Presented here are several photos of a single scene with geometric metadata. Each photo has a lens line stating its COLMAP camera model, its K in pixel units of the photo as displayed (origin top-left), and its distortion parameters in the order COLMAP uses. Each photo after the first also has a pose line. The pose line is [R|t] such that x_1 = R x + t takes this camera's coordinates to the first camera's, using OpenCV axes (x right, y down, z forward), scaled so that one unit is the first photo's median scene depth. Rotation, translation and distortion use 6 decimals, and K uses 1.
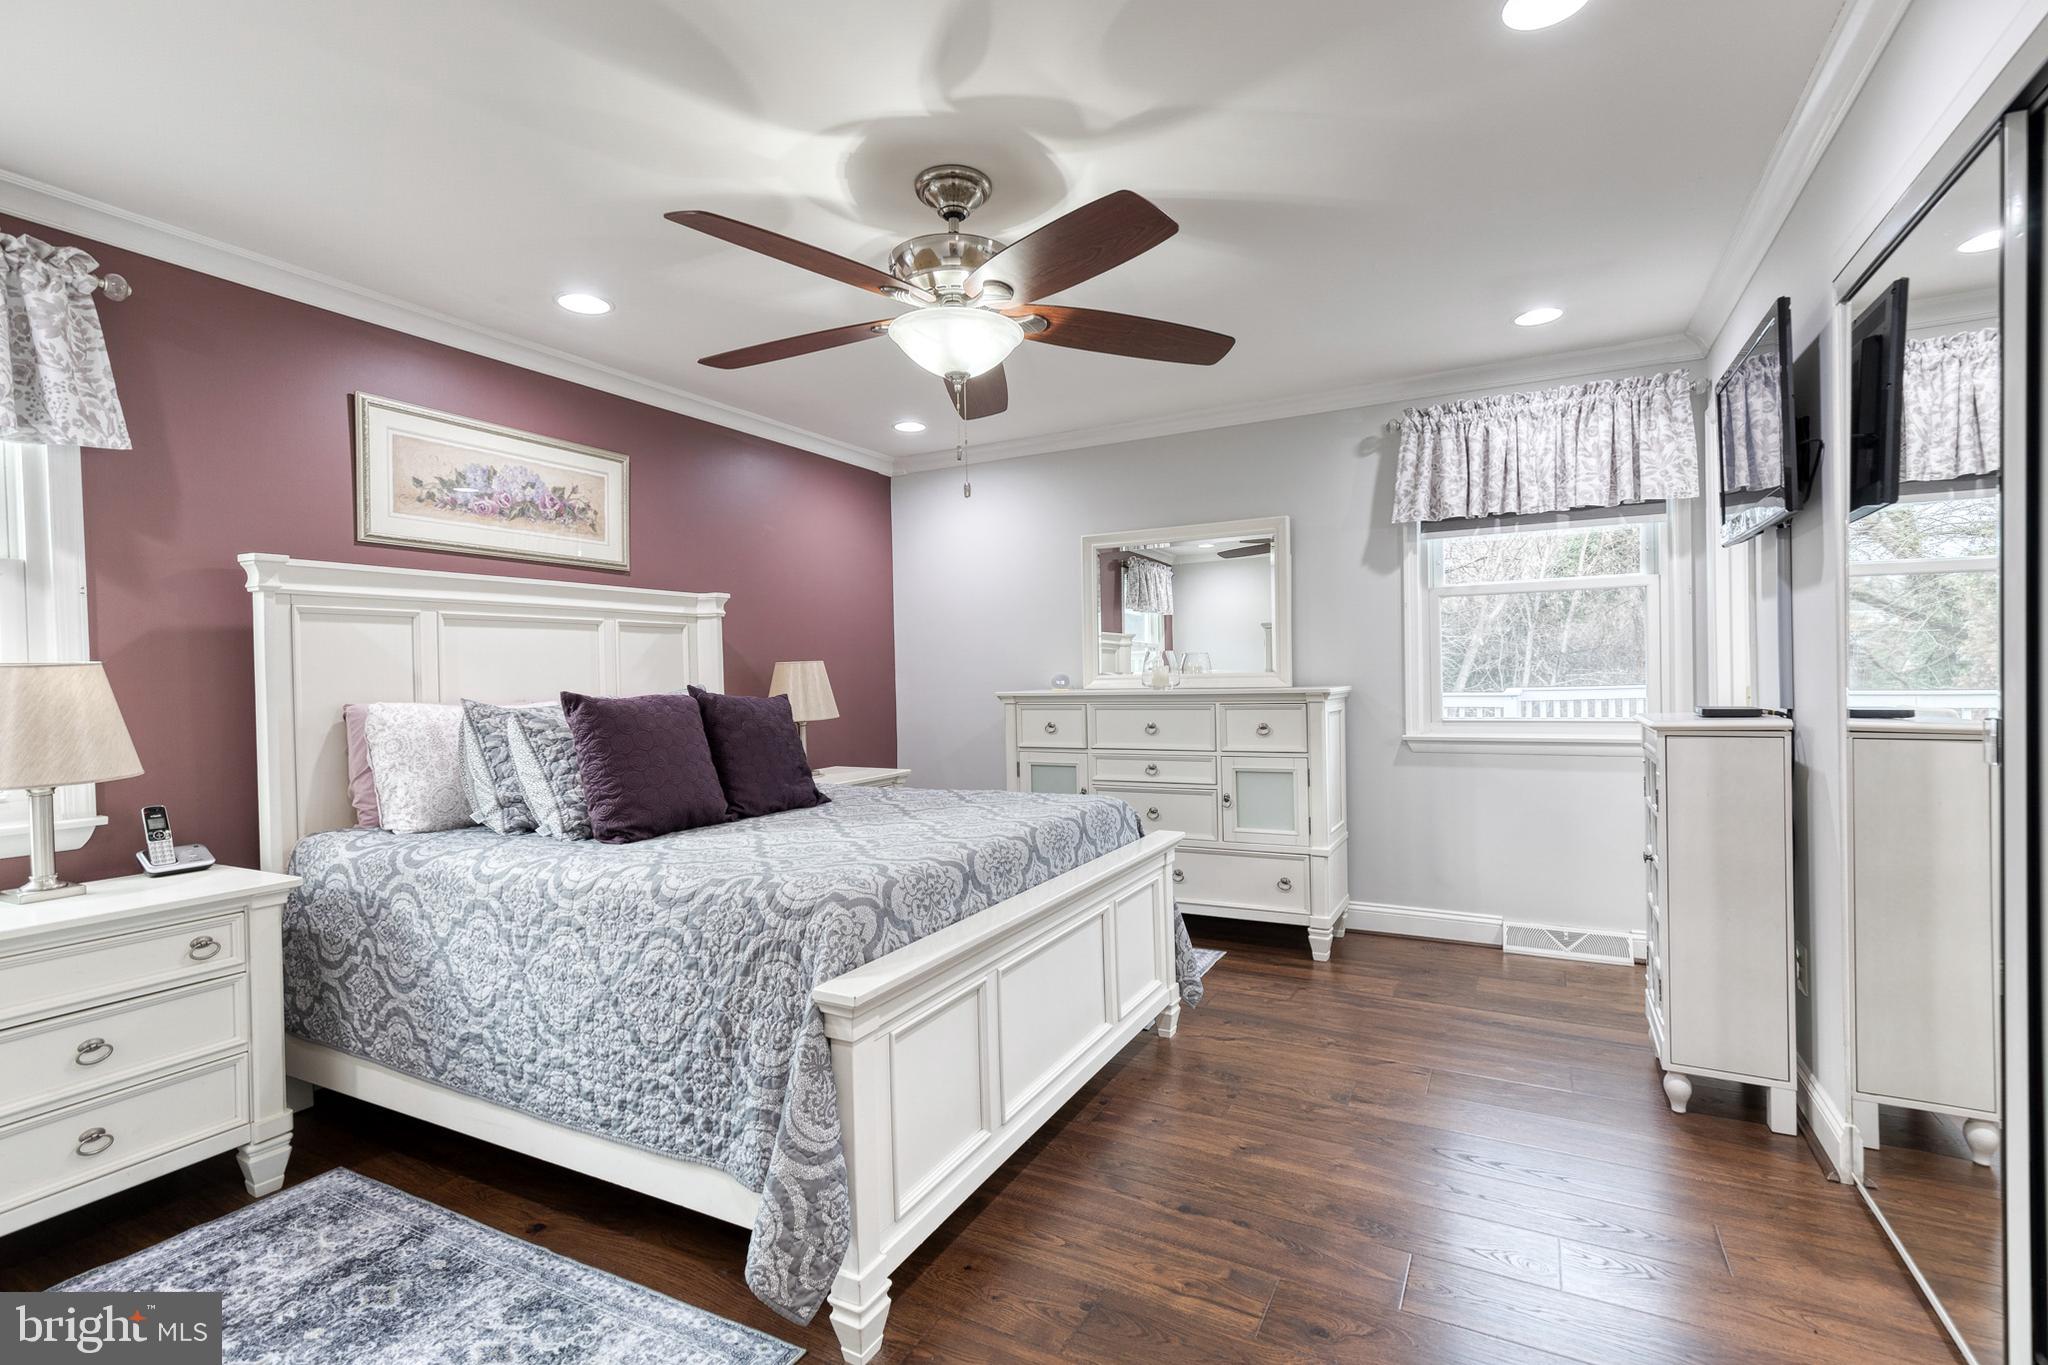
lens RADIAL K [[919.3, 0, 1044.7], [0, 919.3, 683.1], [0, 0, 1]] dist [0.008290, -0.000904]
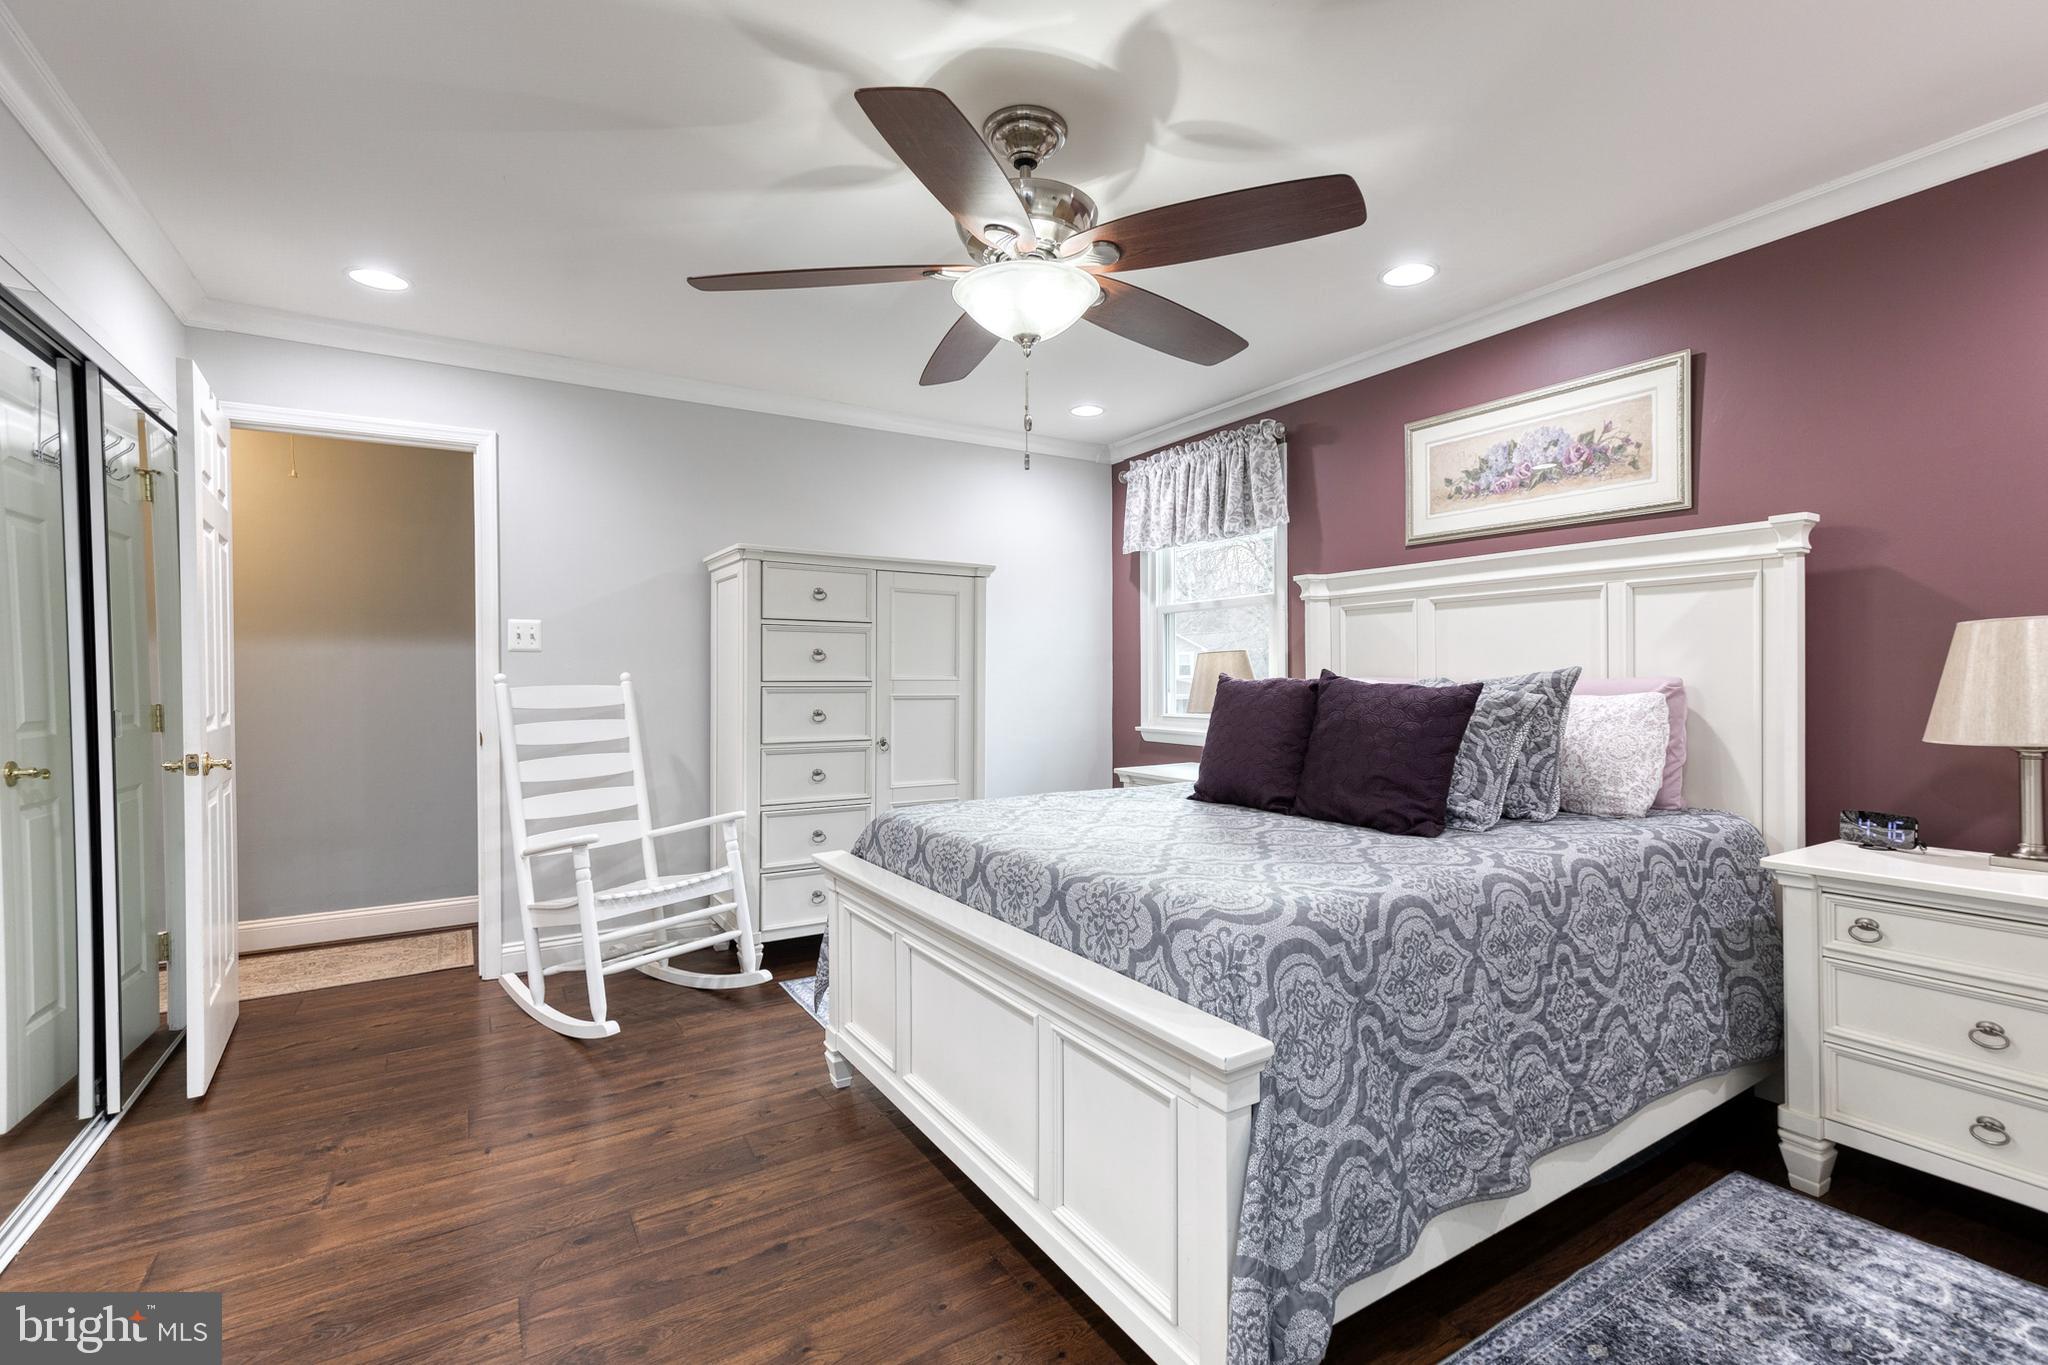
lens RADIAL K [[919.3, 0, 1044.7], [0, 919.3, 683.1], [0, 0, 1]] dist [0.008290, -0.000904]
pose [[-0.531613, 0.036592, -0.846196, 0.499597], [0.004589, 0.999176, 0.040324, -0.020120], [0.846975, 0.017554, -0.531343, 1.111443]]
